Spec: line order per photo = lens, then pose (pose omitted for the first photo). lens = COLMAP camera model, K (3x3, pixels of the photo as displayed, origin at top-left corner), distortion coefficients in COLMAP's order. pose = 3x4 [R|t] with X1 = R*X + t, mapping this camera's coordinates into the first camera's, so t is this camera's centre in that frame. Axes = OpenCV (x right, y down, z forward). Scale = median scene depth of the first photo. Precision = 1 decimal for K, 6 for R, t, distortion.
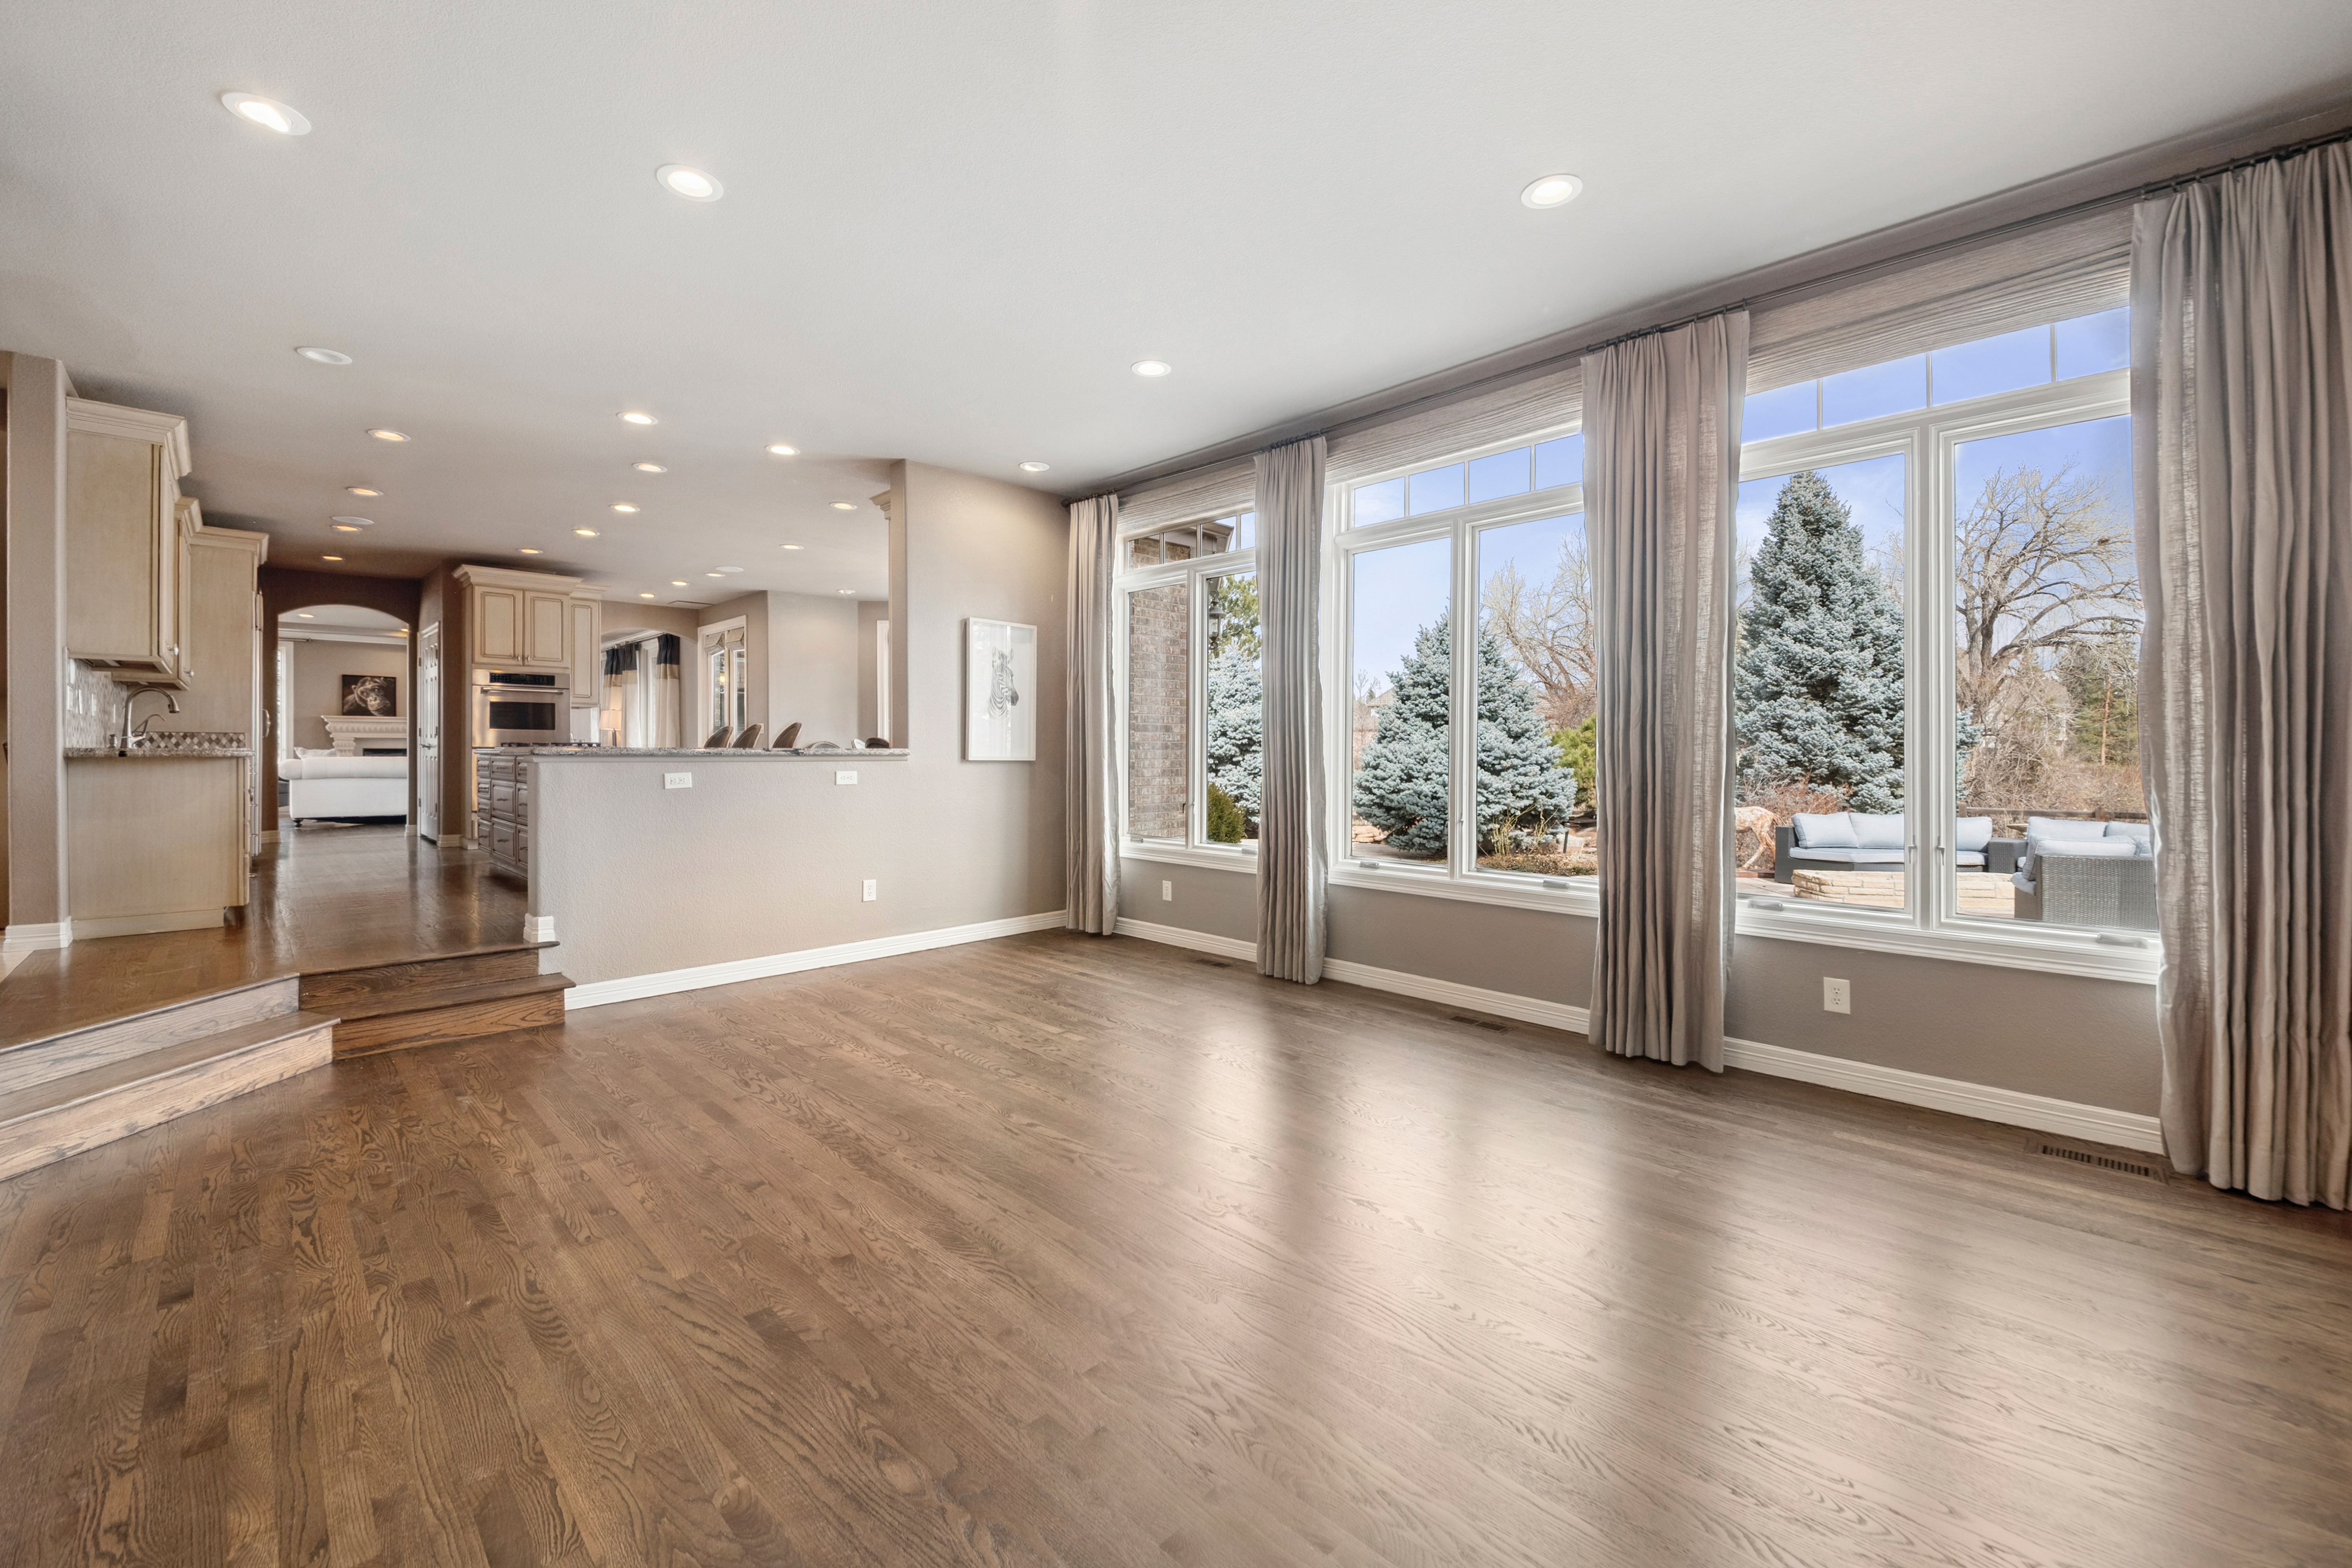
lens RADIAL K [[960.7, 0, 1179.7], [0, 960.7, 759.9], [0, 0, 1]] dist [-0.001494, -0.000074]
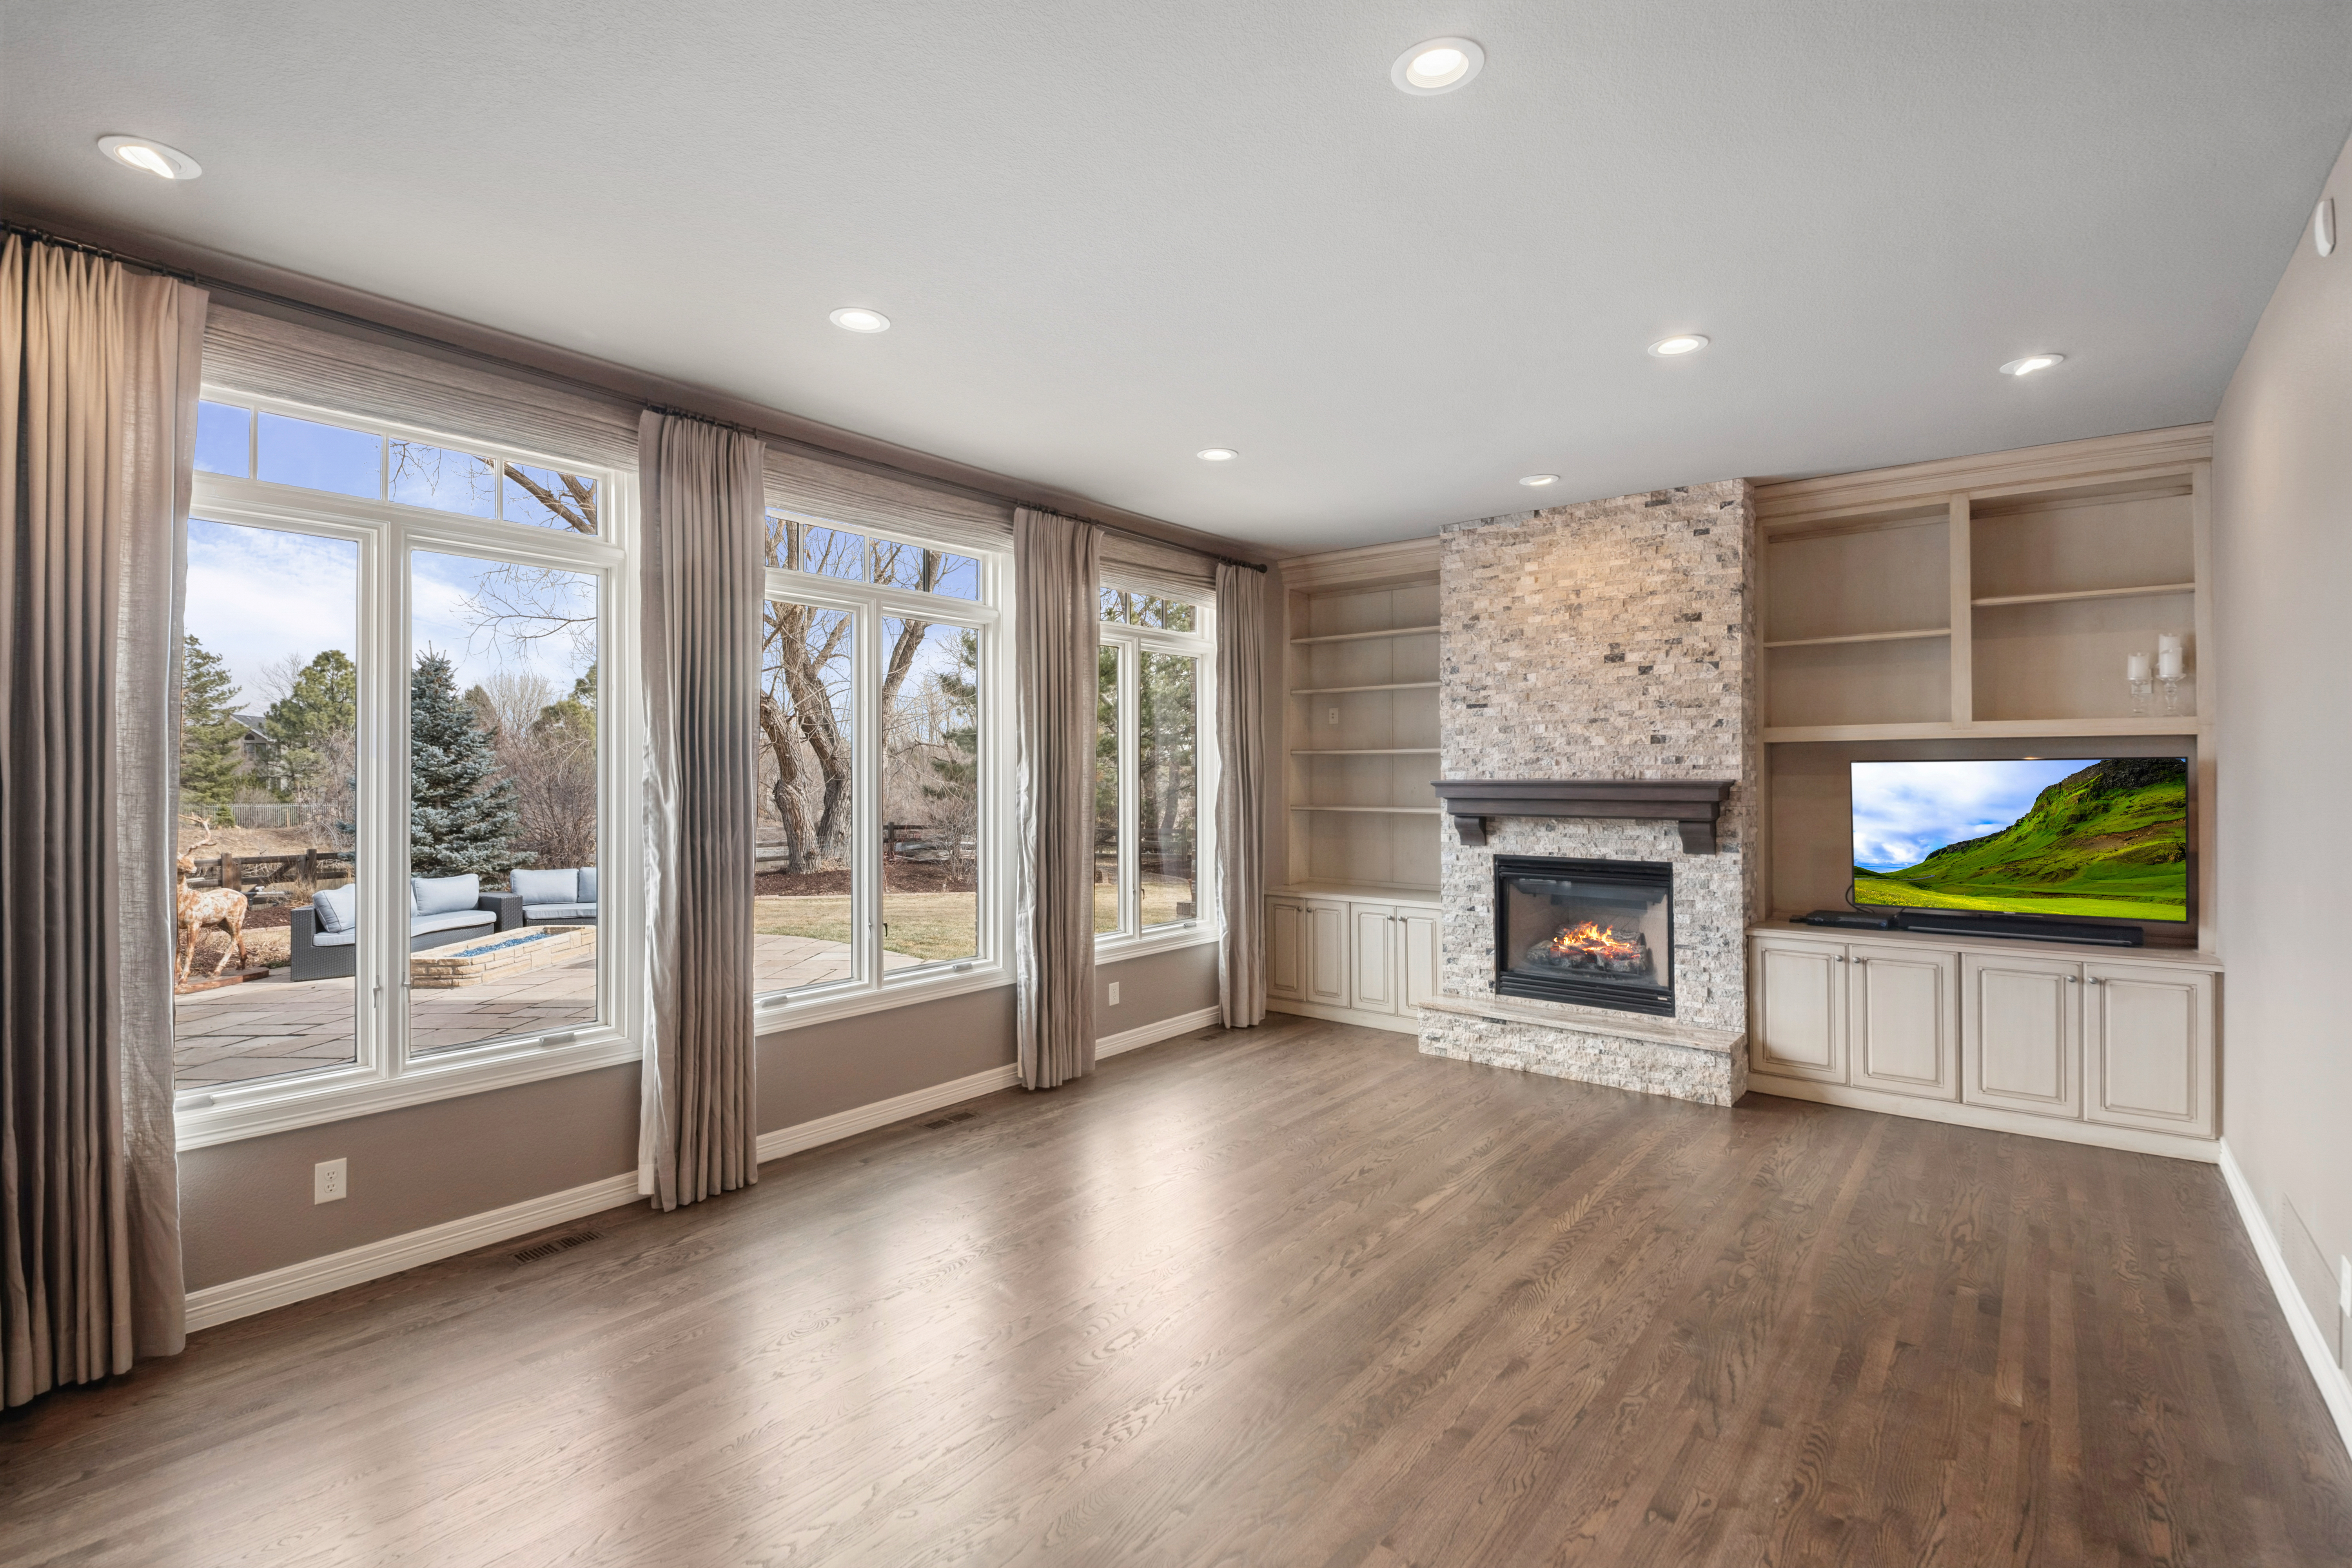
lens RADIAL K [[1052.9, 0, 1181.8], [0, 1052.9, 767.5], [0, 0, 1]] dist [-0.001031, -0.000333]
pose [[-0.106291, 0.068178, 0.991995, -0.801847], [0.074127, 0.995414, -0.060470, -0.001489], [-0.991568, 0.067106, -0.110857, 0.880034]]
